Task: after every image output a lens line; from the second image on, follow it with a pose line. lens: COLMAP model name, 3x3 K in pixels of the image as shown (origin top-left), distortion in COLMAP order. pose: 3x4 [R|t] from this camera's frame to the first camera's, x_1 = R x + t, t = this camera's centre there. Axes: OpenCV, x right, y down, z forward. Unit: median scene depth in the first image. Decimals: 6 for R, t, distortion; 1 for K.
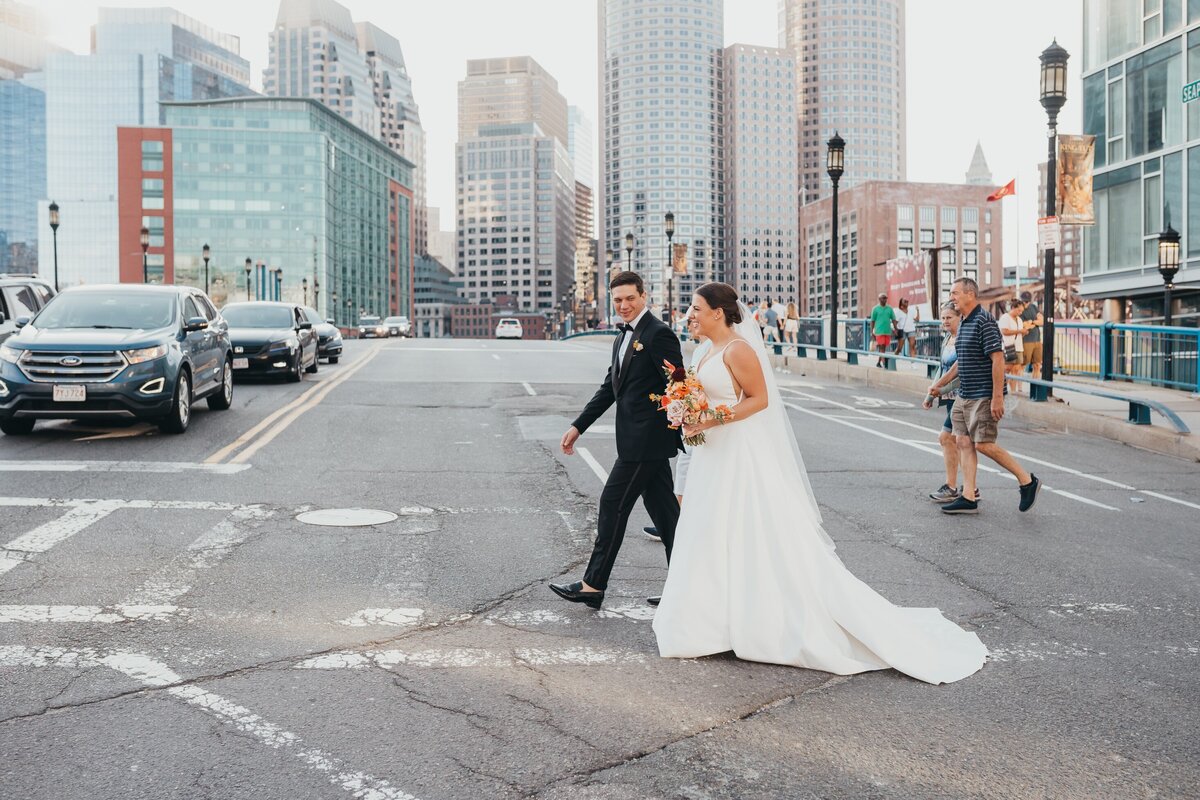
lens RADIAL K [[1147.8, 0, 590.6], [0, 1147.8, 418.7], [0, 0, 1]] dist [-0.018087, 0.000000]
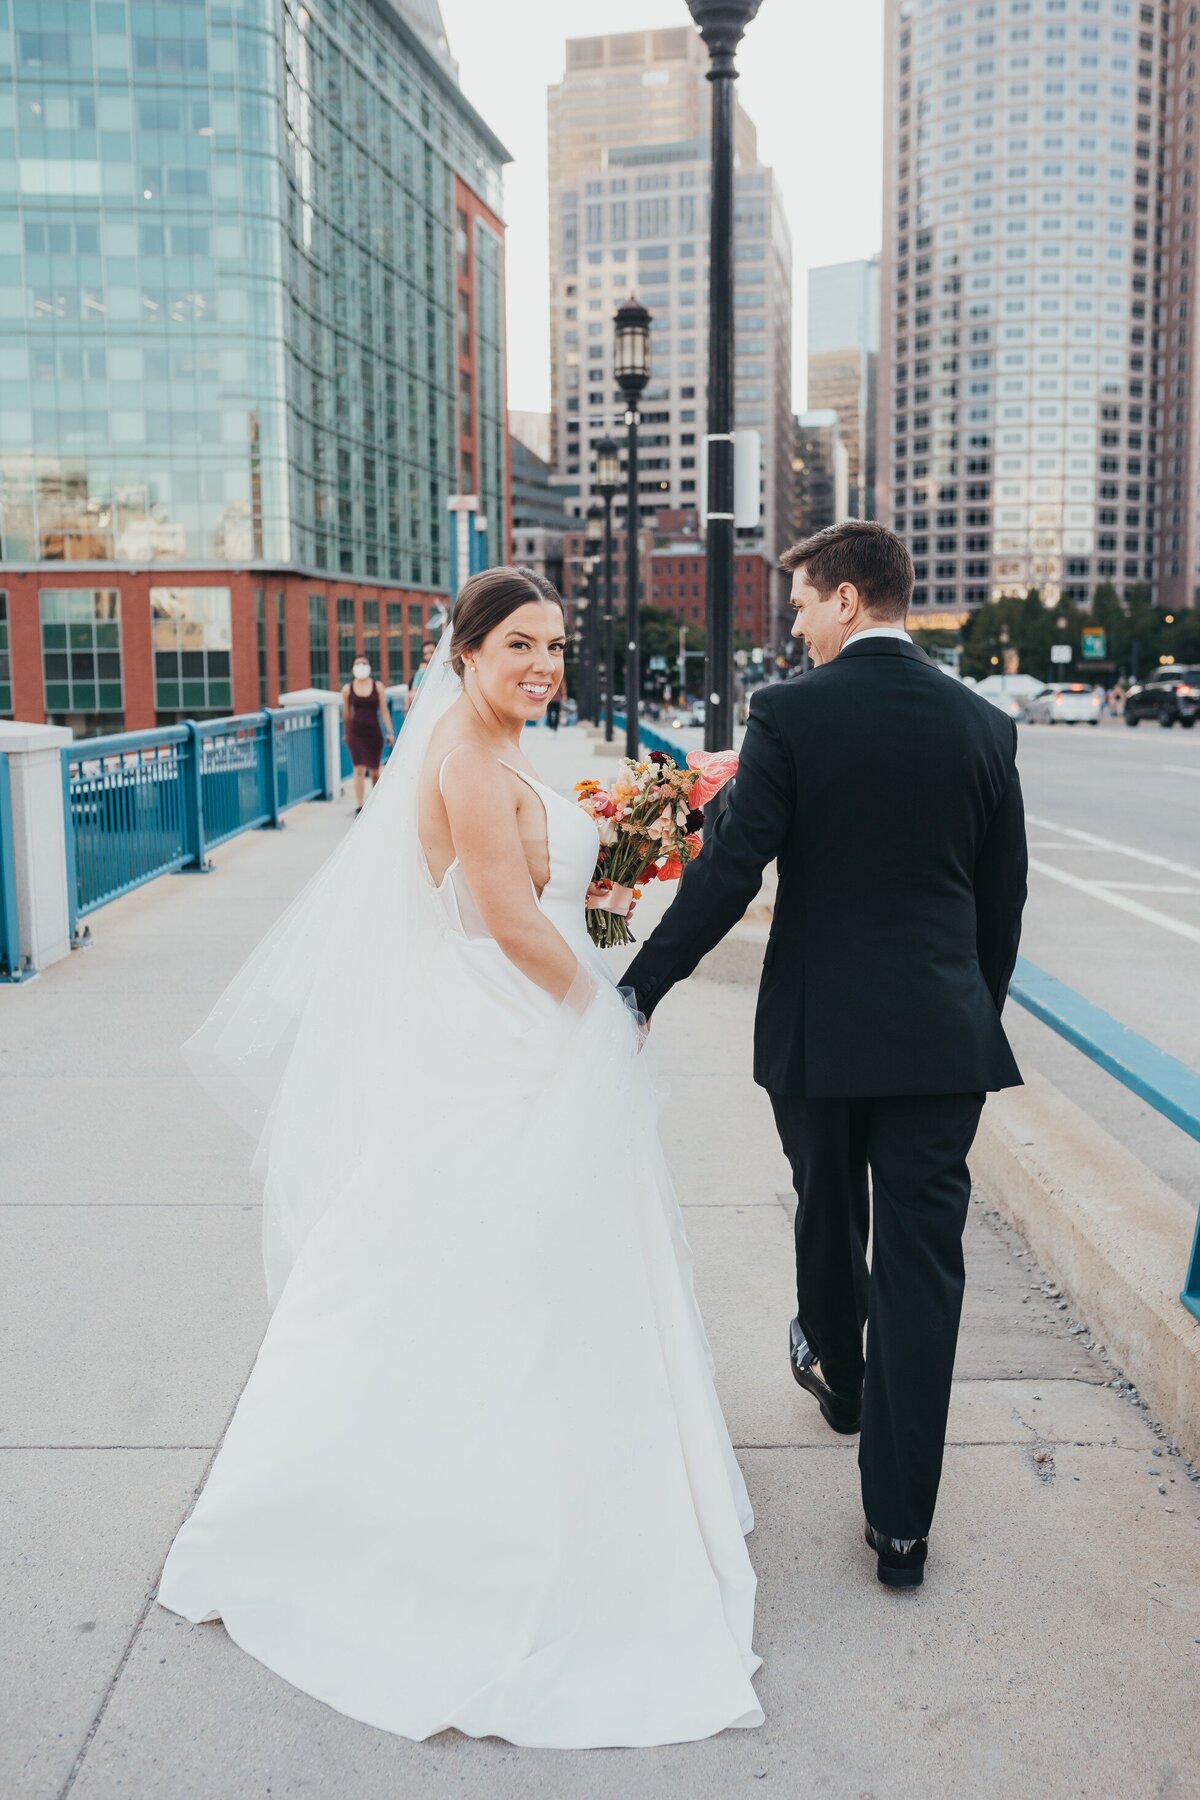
lens RADIAL K [[1721.7, 0, 596.6], [0, 1721.7, 905.7], [0, 0, 1]] dist [-0.018087, 0.000000]
pose [[0.998388, 0.005970, -0.056445, -0.064149], [0.000078, 0.994308, 0.106548, -0.022273], [0.056760, -0.106381, 0.992704, 0.282699]]
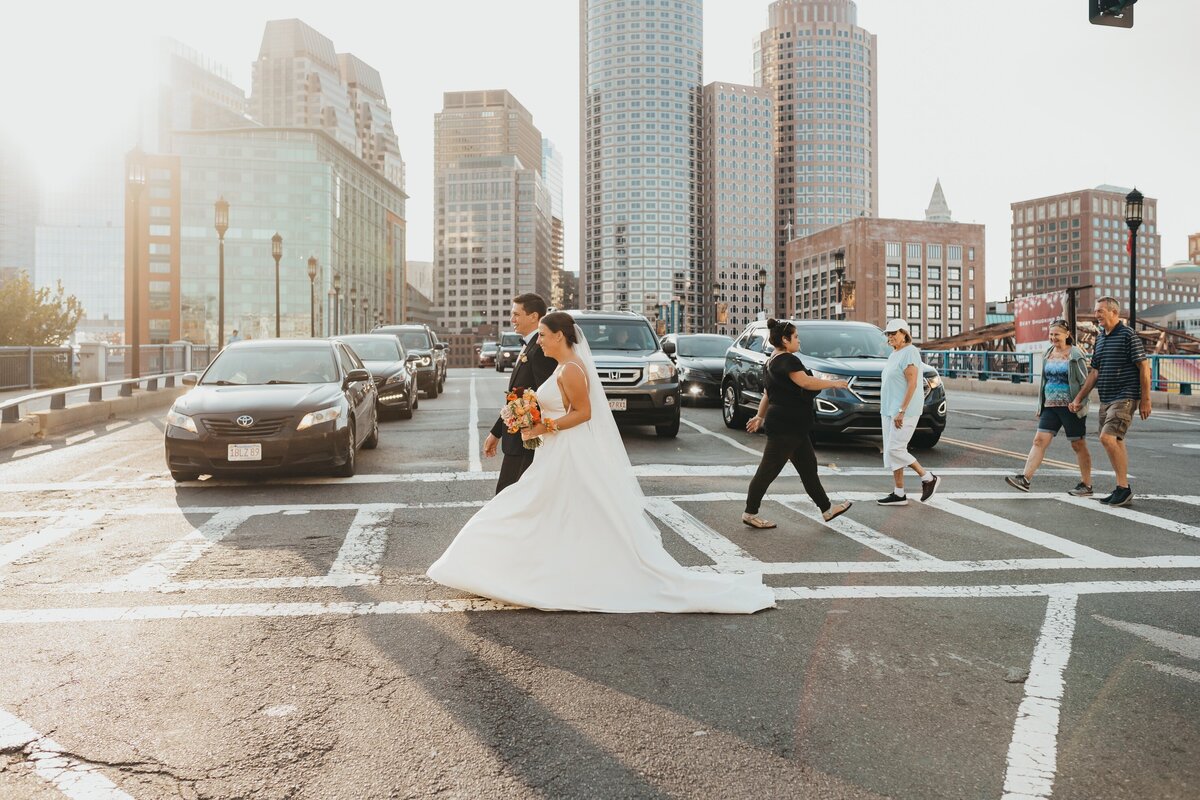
lens RADIAL K [[1147.8, 0, 591.4], [0, 1147.8, 406.5], [0, 0, 1]] dist [-0.018087, 0.000000]
pose [[0.999082, 0.006969, 0.042264, -0.024053], [-0.005392, 0.999289, -0.037307, 0.000512], [-0.042494, 0.037044, 0.998410, -0.005339]]
